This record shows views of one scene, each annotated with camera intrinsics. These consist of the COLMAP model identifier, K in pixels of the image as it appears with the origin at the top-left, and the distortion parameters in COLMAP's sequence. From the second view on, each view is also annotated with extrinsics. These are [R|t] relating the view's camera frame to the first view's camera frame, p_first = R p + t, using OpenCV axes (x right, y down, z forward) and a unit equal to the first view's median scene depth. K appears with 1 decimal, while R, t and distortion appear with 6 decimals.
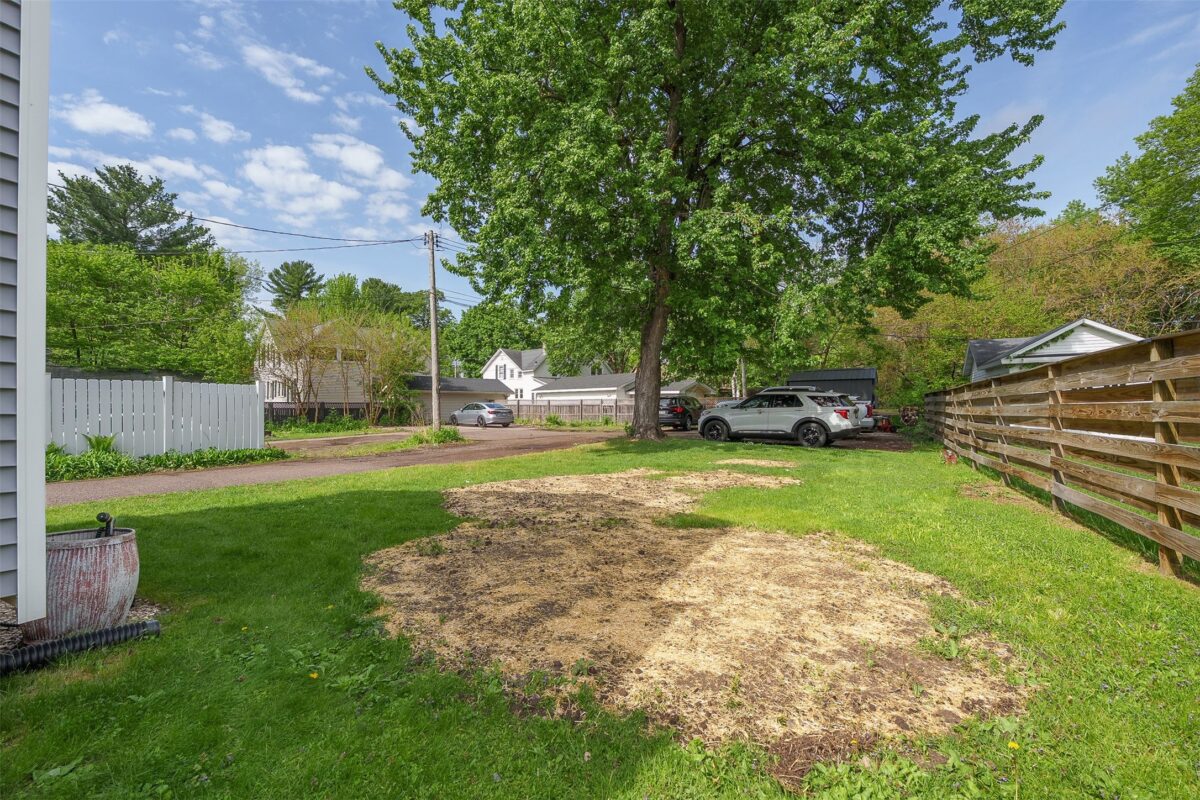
lens RADIAL K [[538.2, 0, 600.0], [0, 538.2, 400.0], [0, 0, 1]] dist [-0.014304, 0.003778]
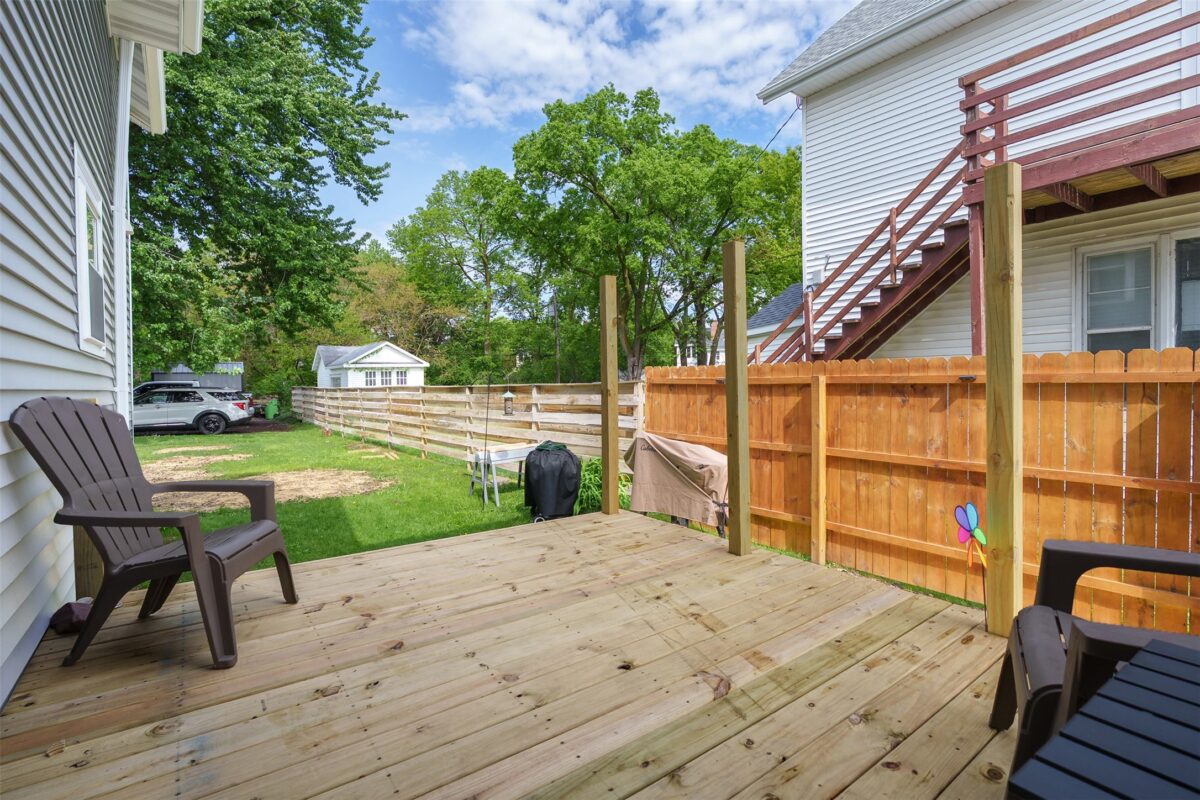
lens RADIAL K [[538.2, 0, 600.0], [0, 538.2, 400.0], [0, 0, 1]] dist [-0.014304, 0.003778]
pose [[0.425520, -0.032612, 0.904361, -0.407848], [-0.001228, 0.999329, 0.036615, -0.043967], [-0.904948, -0.016691, 0.425195, -0.387978]]
